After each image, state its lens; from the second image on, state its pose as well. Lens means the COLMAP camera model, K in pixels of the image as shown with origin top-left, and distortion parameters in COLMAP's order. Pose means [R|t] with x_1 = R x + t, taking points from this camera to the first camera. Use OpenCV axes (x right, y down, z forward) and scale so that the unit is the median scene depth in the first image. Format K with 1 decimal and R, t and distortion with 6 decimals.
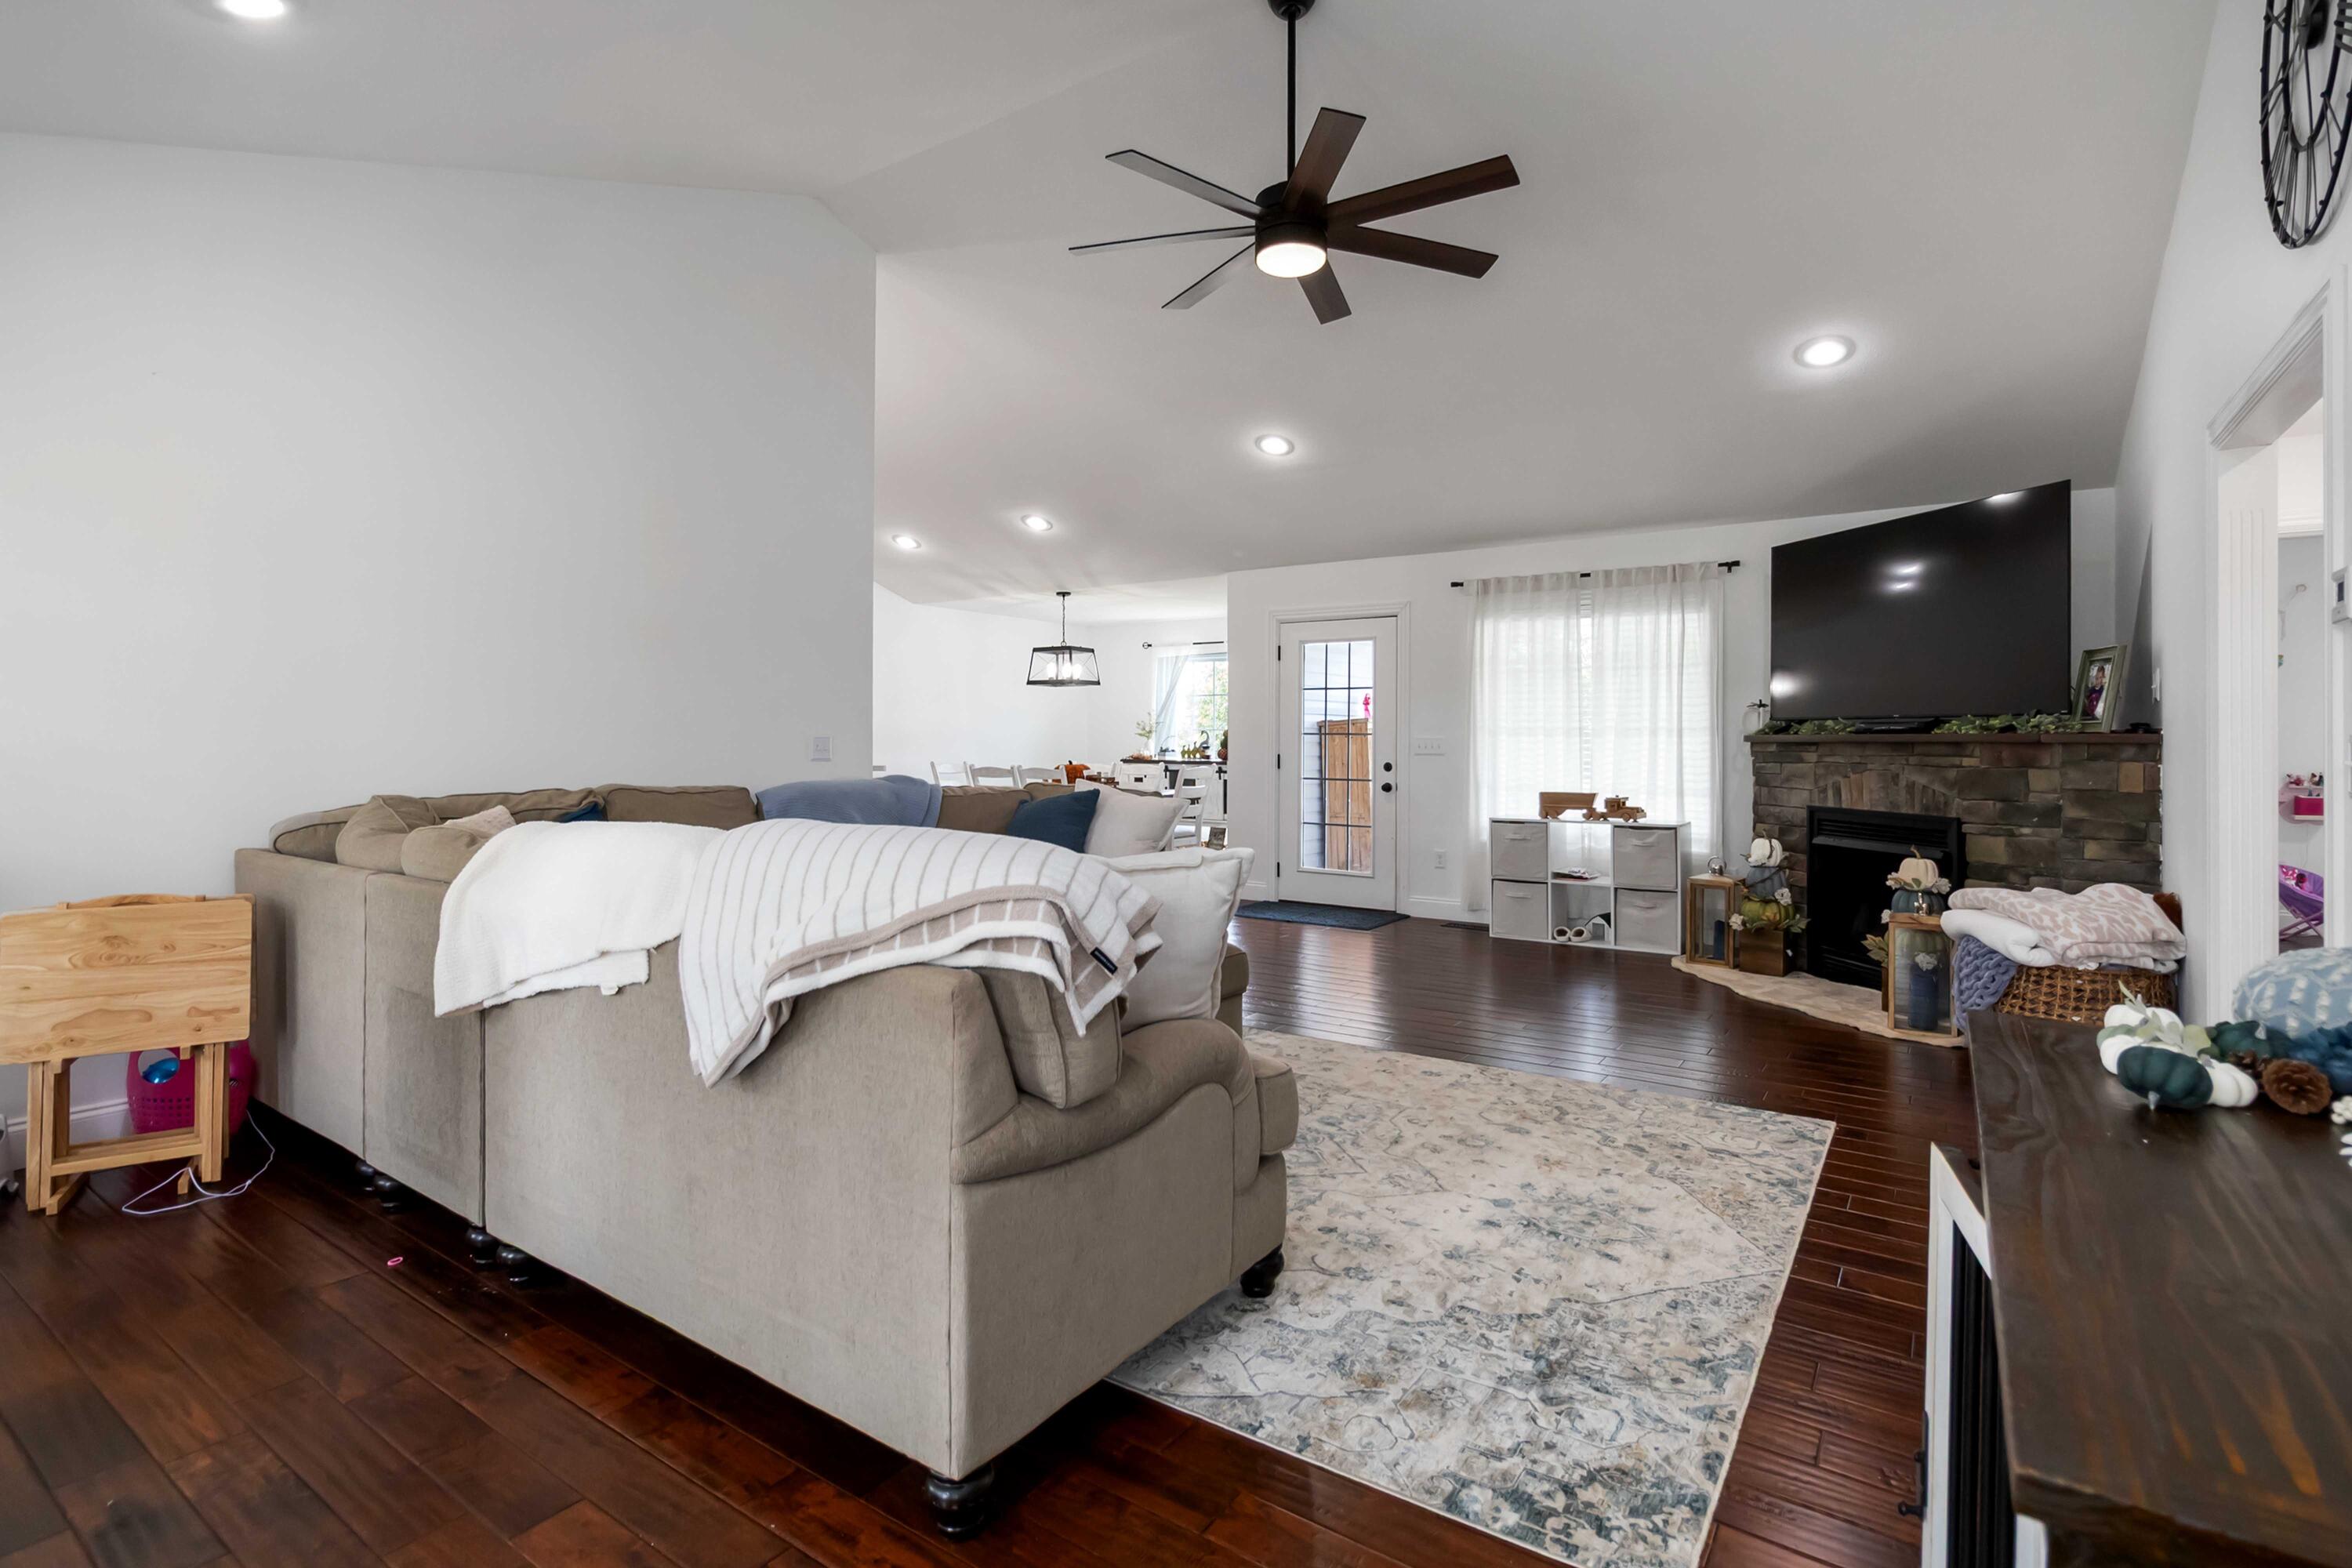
lens RADIAL K [[1117.5, 0, 1186.9], [0, 1117.5, 731.9], [0, 0, 1]] dist [0.000812, 0.000244]
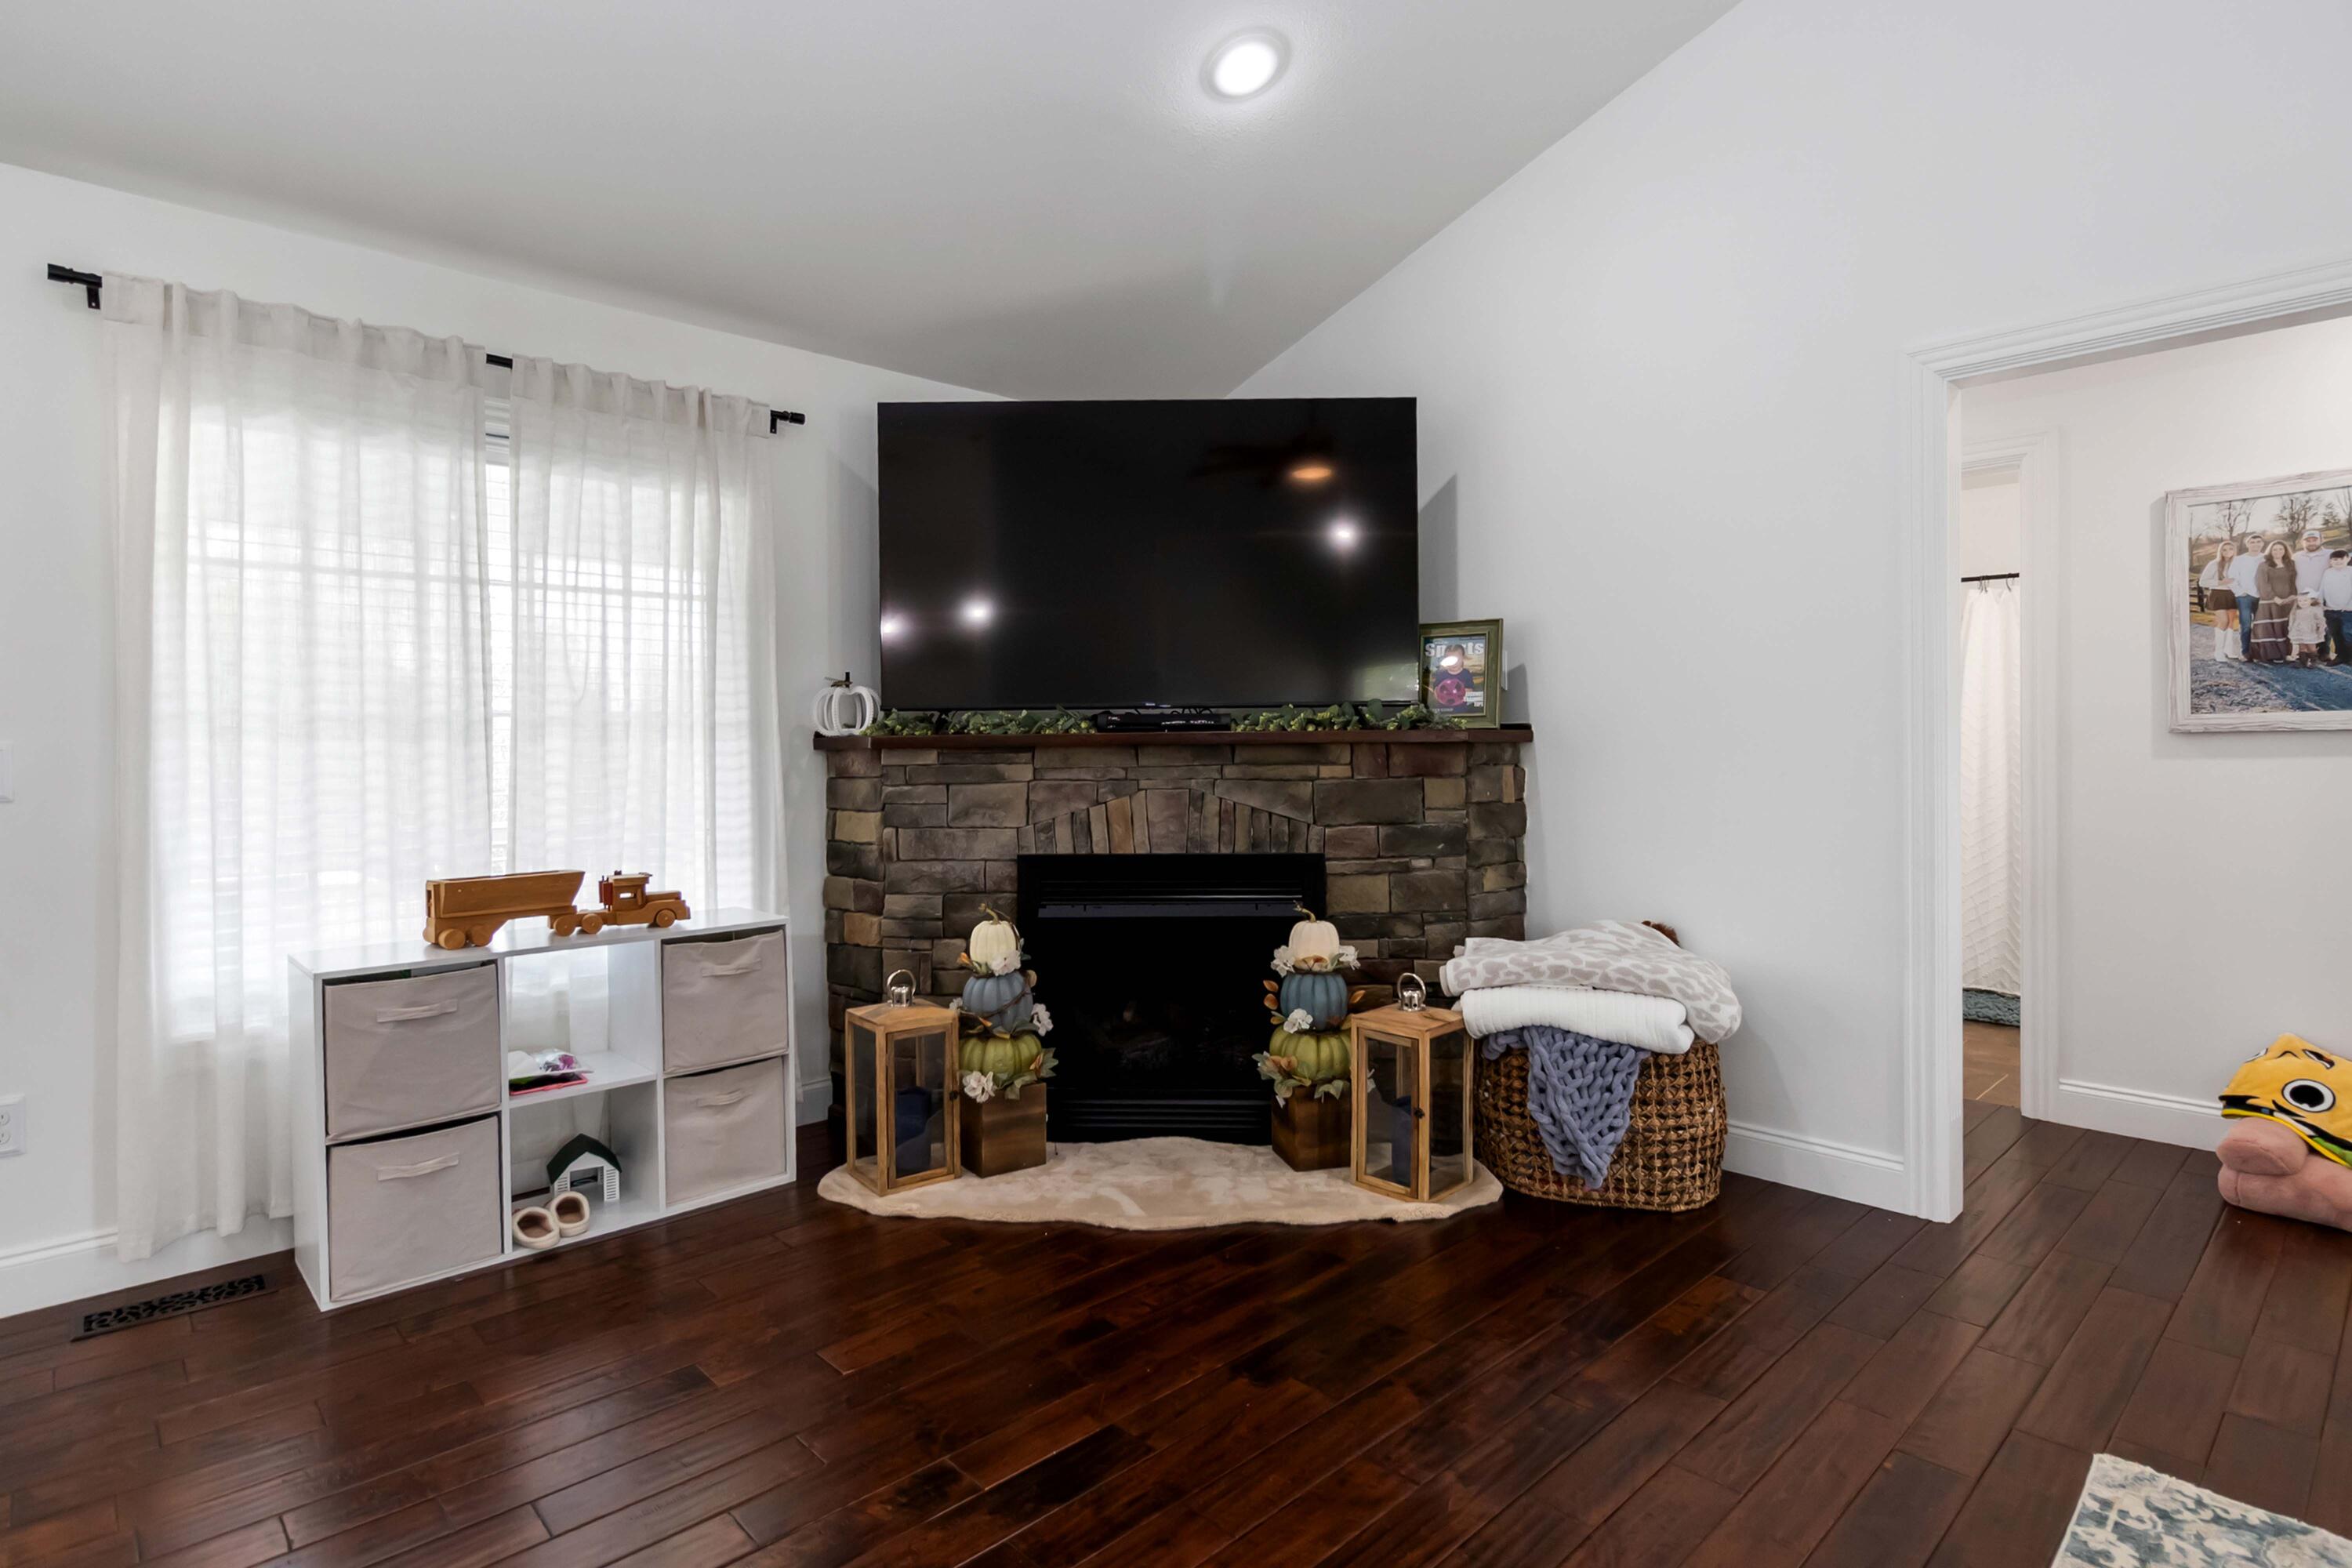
lens RADIAL K [[1198.3, 0, 1173.2], [0, 1198.3, 764.5], [0, 0, 1]] dist [0.002840, 0.001159]
pose [[0.221982, -0.026820, 0.974682, -0.041383], [0.004645, 0.999639, 0.026449, 0.001934], [-0.975040, -0.001344, 0.222026, 0.792336]]
